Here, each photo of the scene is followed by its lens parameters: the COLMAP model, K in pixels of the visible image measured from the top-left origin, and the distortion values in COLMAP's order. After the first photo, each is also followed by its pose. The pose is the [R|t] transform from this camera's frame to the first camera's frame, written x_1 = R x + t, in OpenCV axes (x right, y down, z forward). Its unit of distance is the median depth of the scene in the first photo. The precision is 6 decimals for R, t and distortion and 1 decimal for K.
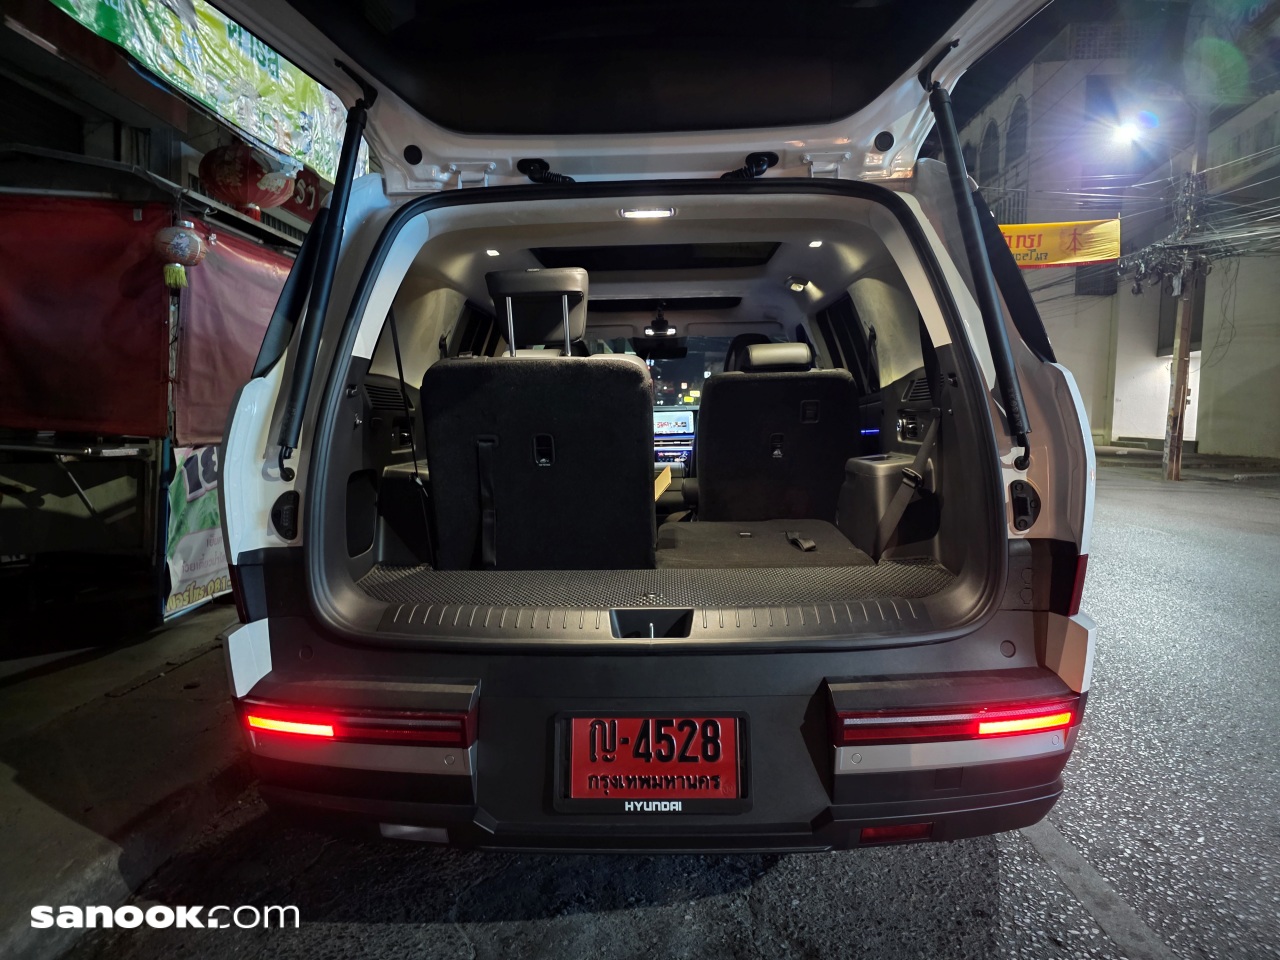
lens RADIAL K [[864.1, 0, 640.0], [0, 864.1, 480.0], [0, 0, 1]] dist [0.059063, -0.065681]
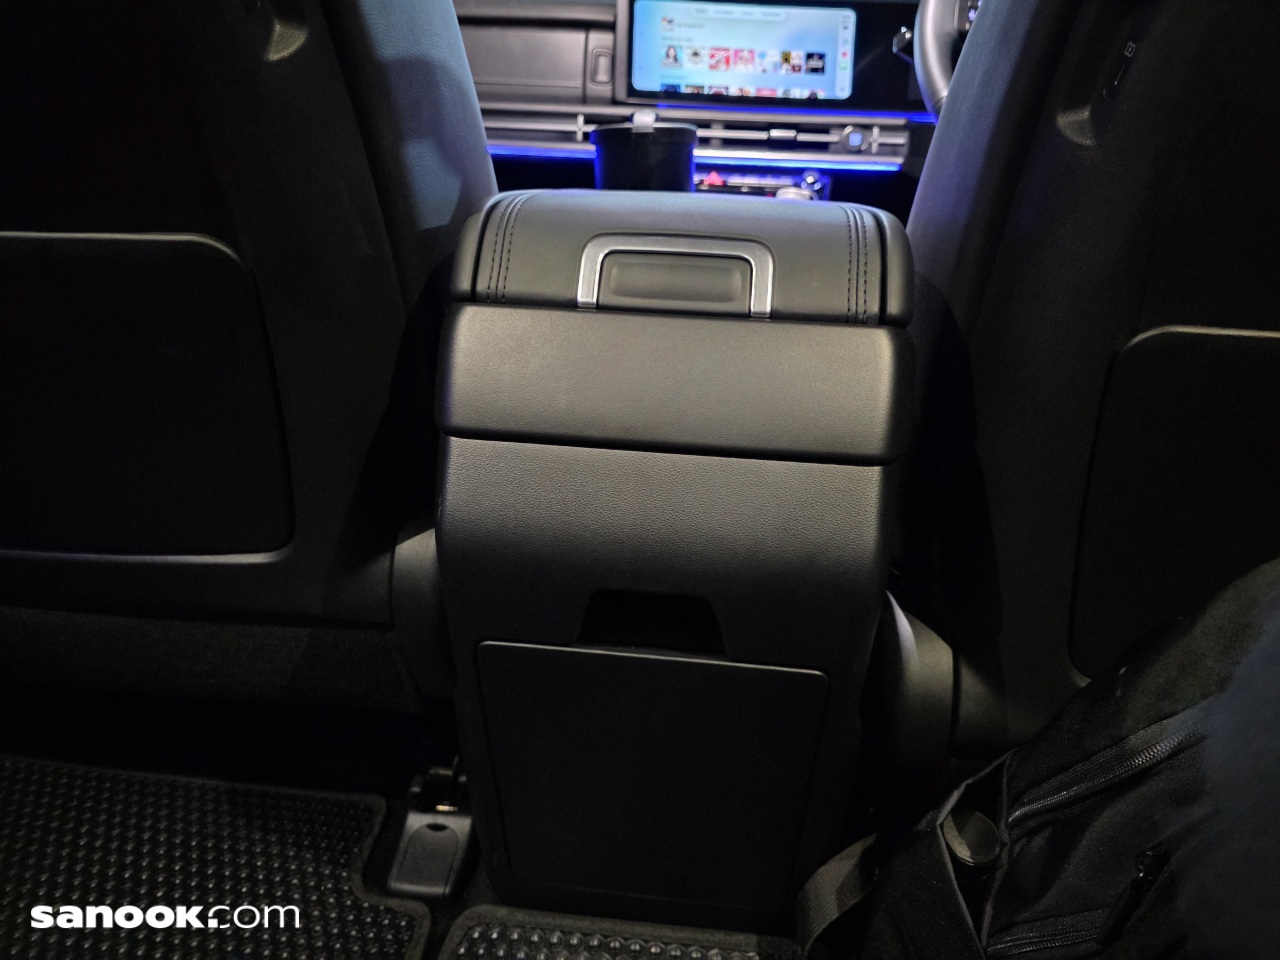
lens RADIAL K [[911.1, 0, 640.0], [0, 911.1, 480.0], [0, 0, 1]] dist [0.033724, -0.001478]
pose [[0.996424, 0.076876, -0.035053, 0.002513], [-0.065591, 0.965341, 0.252614, -0.001393], [0.053258, -0.249412, 0.966932, 0.097794]]
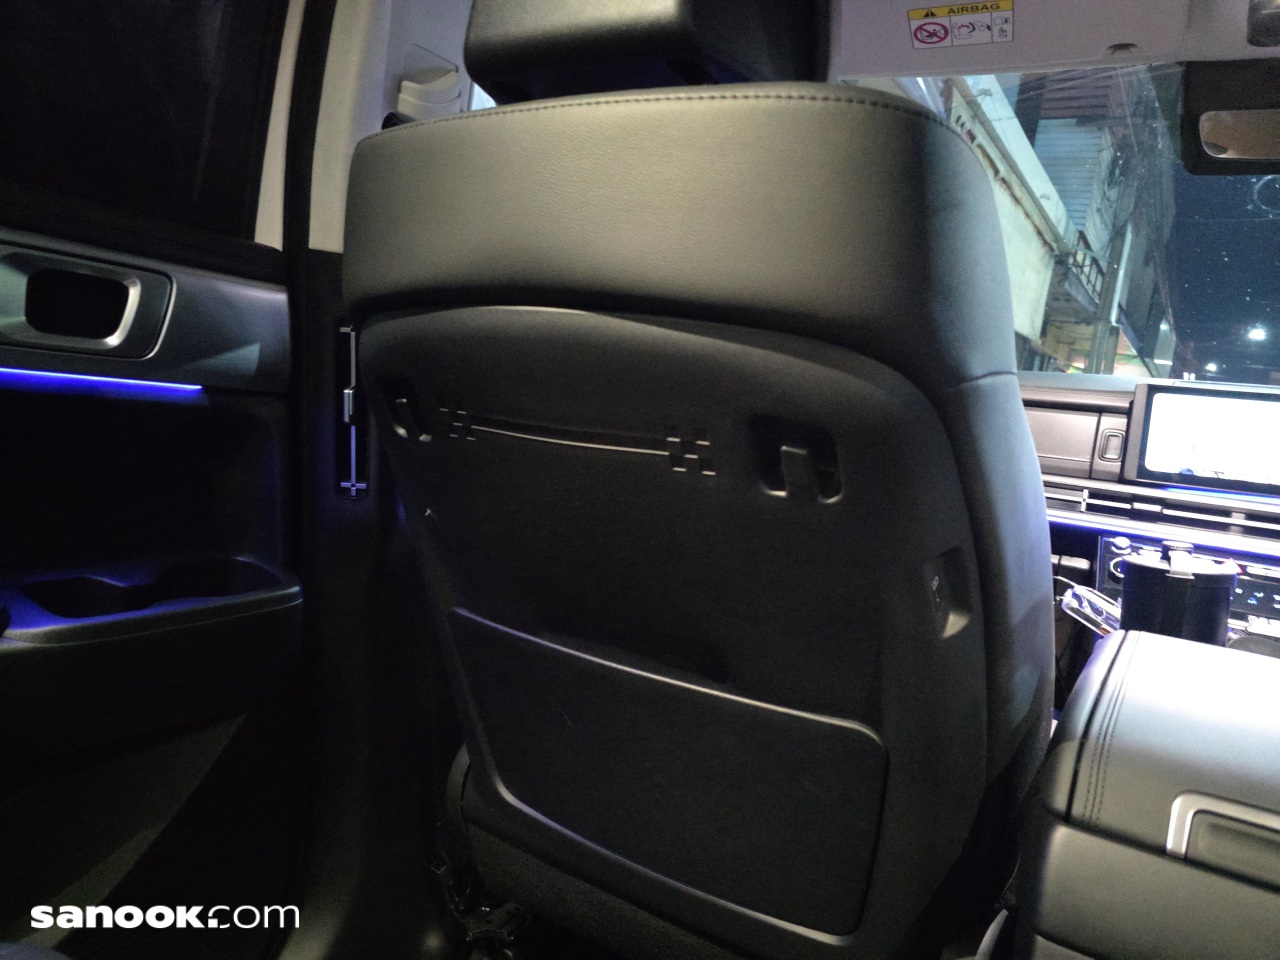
lens RADIAL K [[864.1, 0, 640.0], [0, 864.1, 480.0], [0, 0, 1]] dist [0.059063, -0.065681]
pose [[0.850929, 0.153607, -0.502319, 0.000193], [-0.149956, 0.987529, 0.047956, -0.005432], [0.503421, 0.034518, 0.863352, 0.094151]]
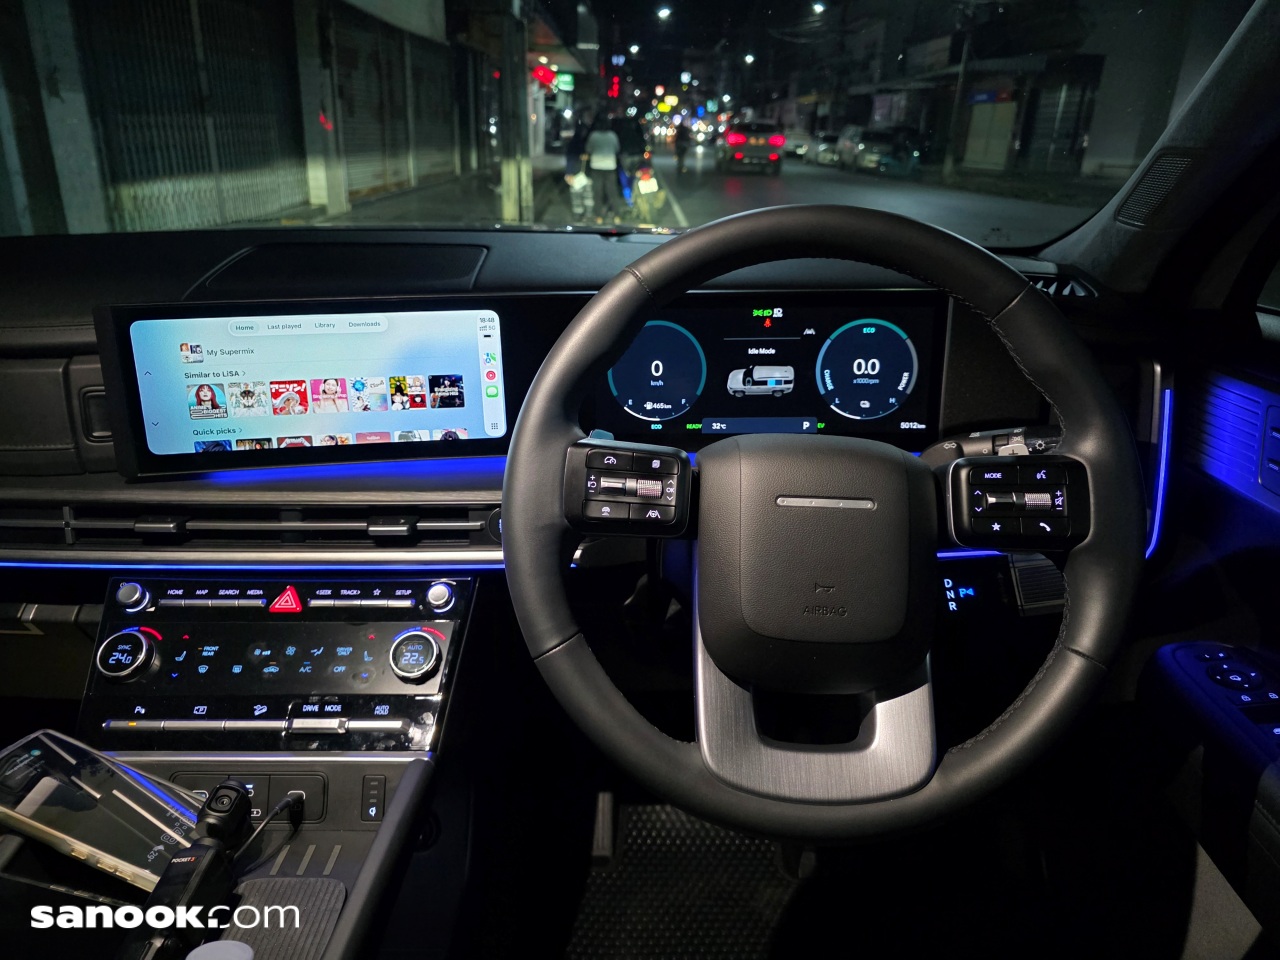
lens RADIAL K [[864.1, 0, 640.0], [0, 864.1, 480.0], [0, 0, 1]] dist [0.059063, -0.065681]
pose [[0.999330, 0.009235, 0.035410, 0.011479], [-0.019676, 0.951455, 0.307157, -0.013896], [-0.030855, -0.307648, 0.951000, 0.116305]]
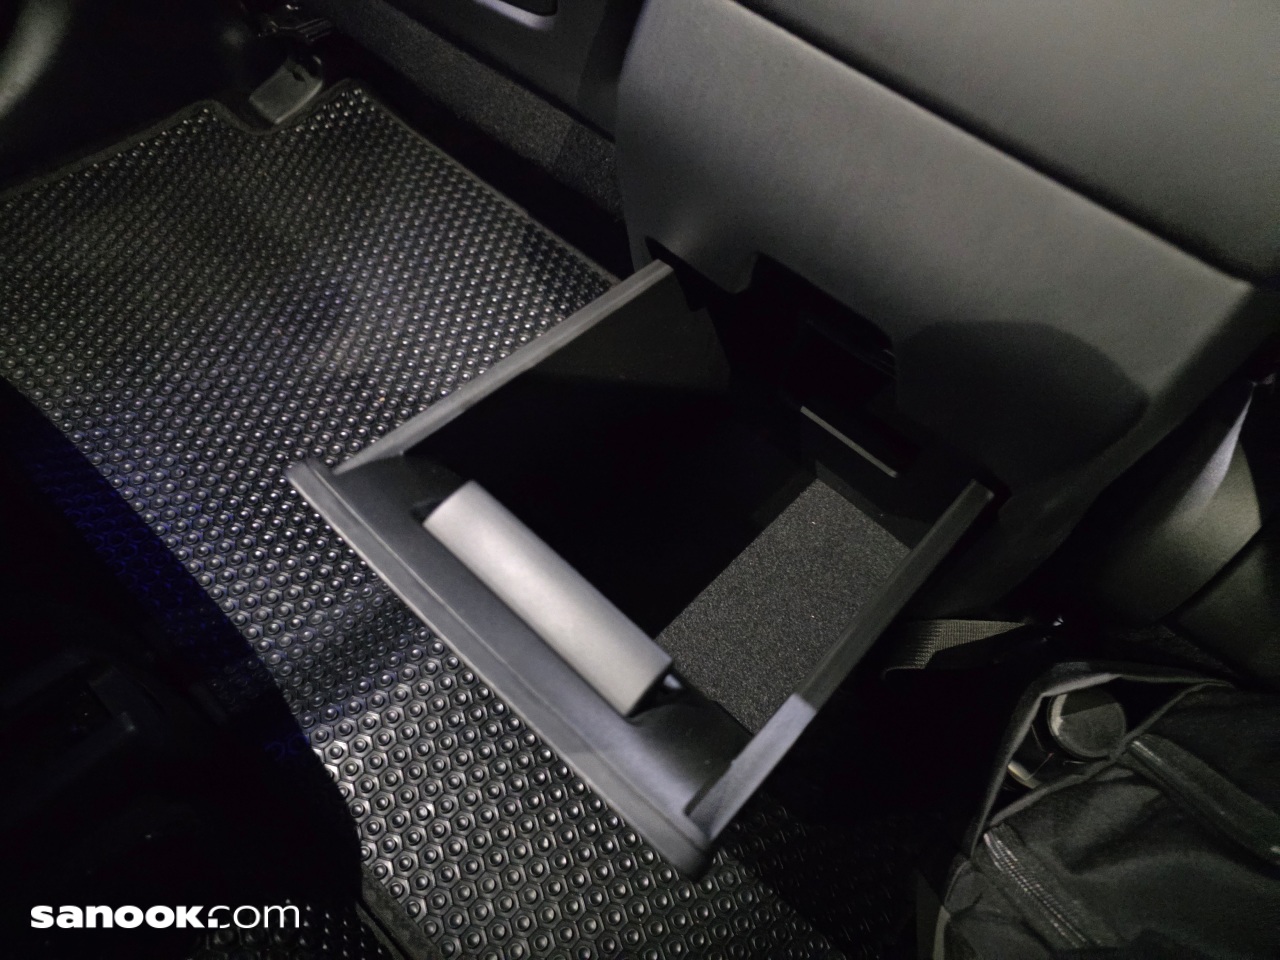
lens RADIAL K [[864.1, 0, 640.0], [0, 864.1, 480.0], [0, 0, 1]] dist [0.059063, -0.065681]
pose [[0.749528, 0.596824, -0.286372, 0.004818], [-0.146773, 0.571667, 0.807251, -0.002612], [0.645496, -0.563026, 0.516078, 0.103203]]
